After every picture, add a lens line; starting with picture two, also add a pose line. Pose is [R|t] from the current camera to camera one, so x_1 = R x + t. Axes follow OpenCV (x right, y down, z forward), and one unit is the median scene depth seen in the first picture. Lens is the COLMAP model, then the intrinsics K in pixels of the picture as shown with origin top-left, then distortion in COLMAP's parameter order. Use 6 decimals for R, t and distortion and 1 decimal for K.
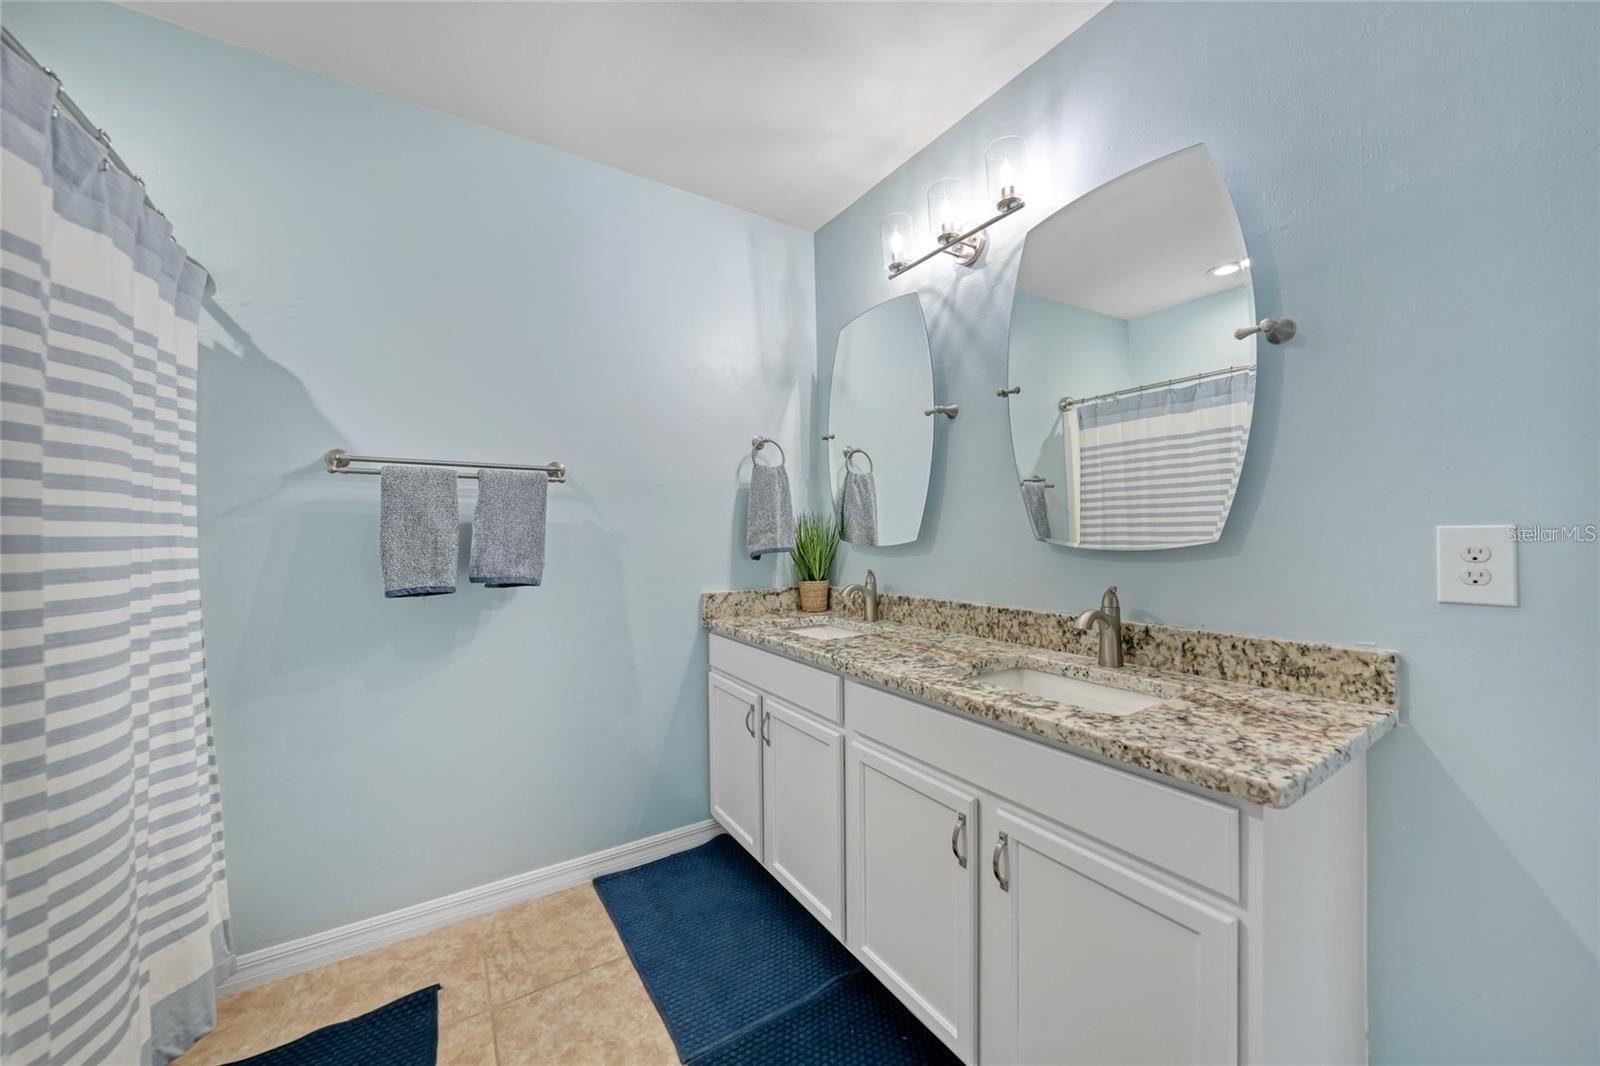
lens RADIAL K [[558.5, 0, 772.5], [0, 558.5, 529.2], [0, 0, 1]] dist [-0.023691, 0.004859]
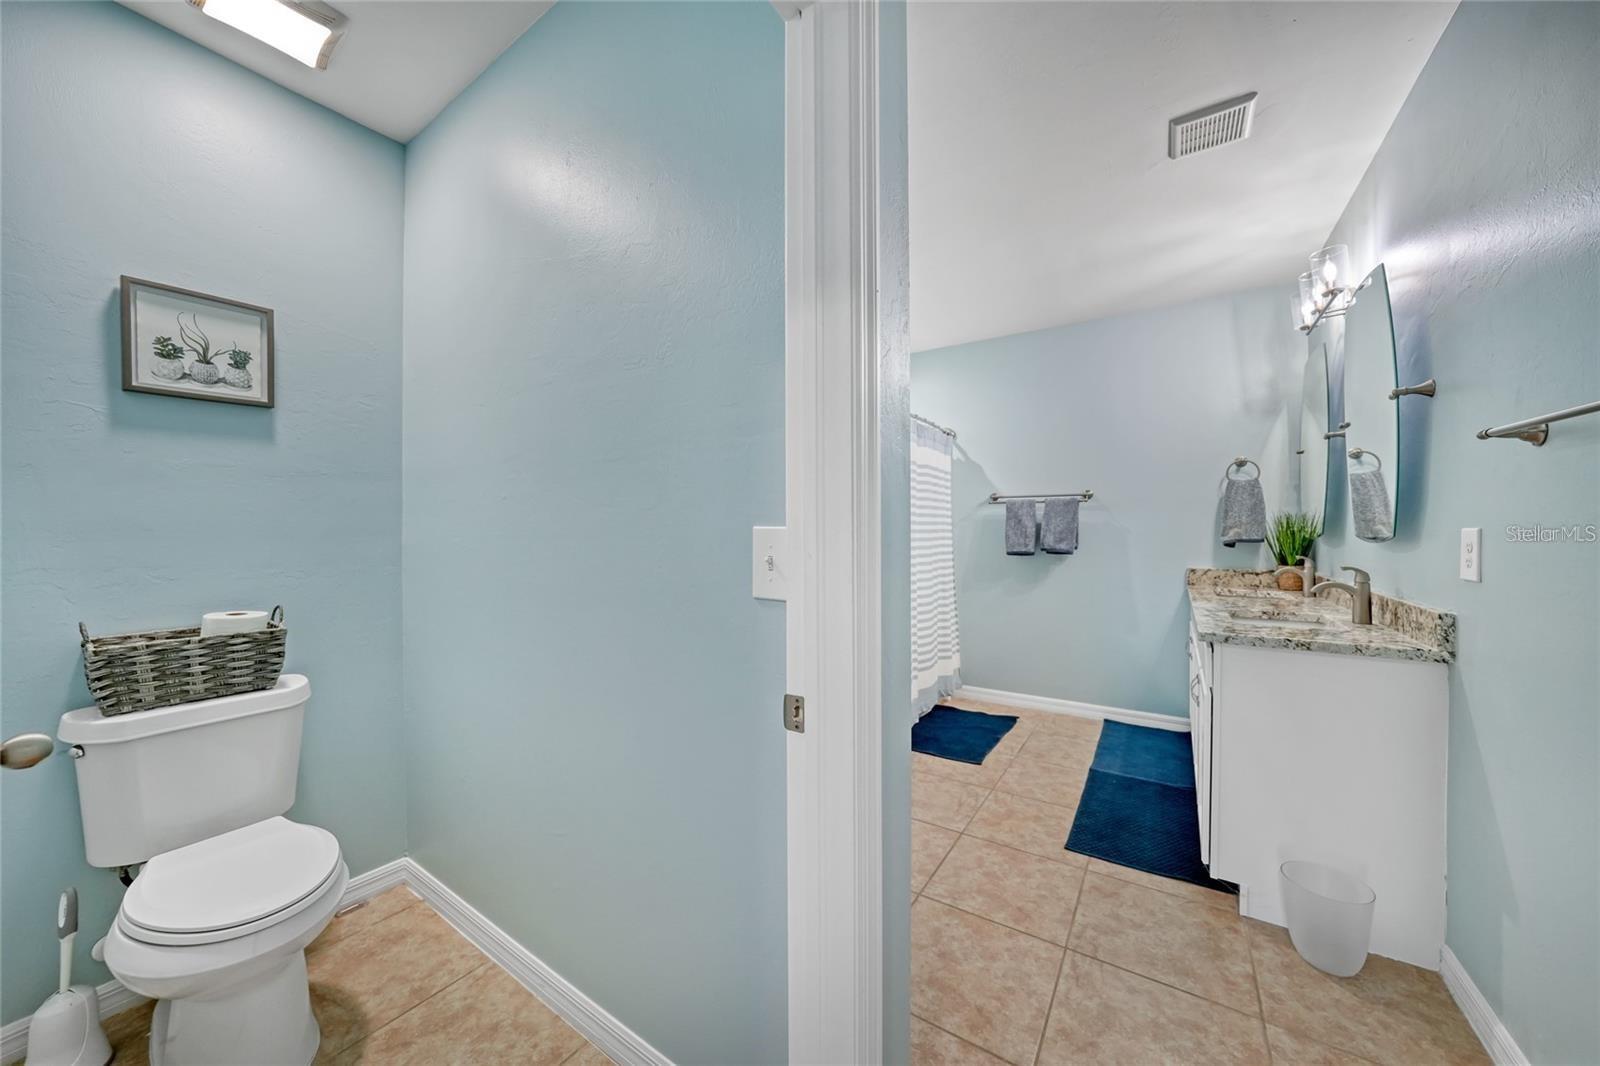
lens RADIAL K [[558.5, 0, 804.8], [0, 558.5, 531.7], [0, 0, 1]] dist [-0.023691, 0.004859]
pose [[0.400663, 0.010373, -0.916167, 1.008092], [0.008999, 0.999843, 0.015256, -0.019032], [0.916181, -0.014357, 0.400507, -0.668312]]
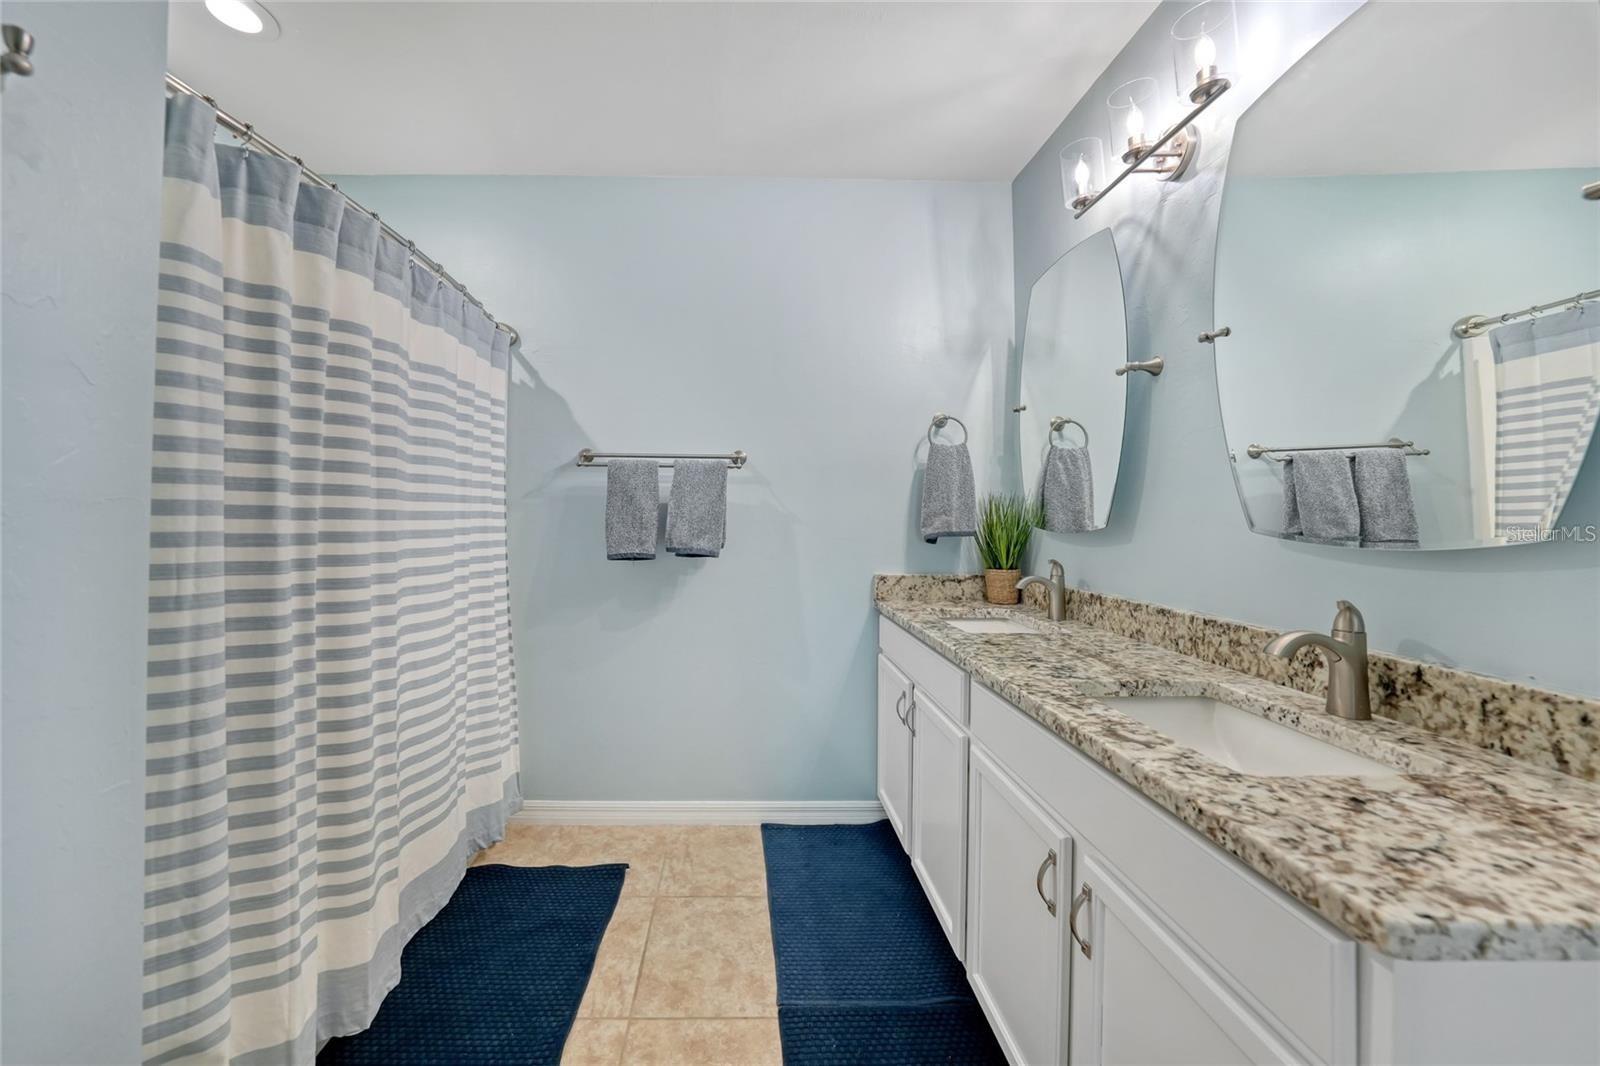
lens RADIAL K [[558.5, 0, 753.2], [0, 558.5, 507.8], [0, 0, 1]] dist [-0.023691, 0.004859]
pose [[0.859267, 0.009085, -0.511446, 0.242093], [-0.011036, 0.999939, -0.000779, -0.002683], [0.511407, 0.006314, 0.859315, 0.027797]]
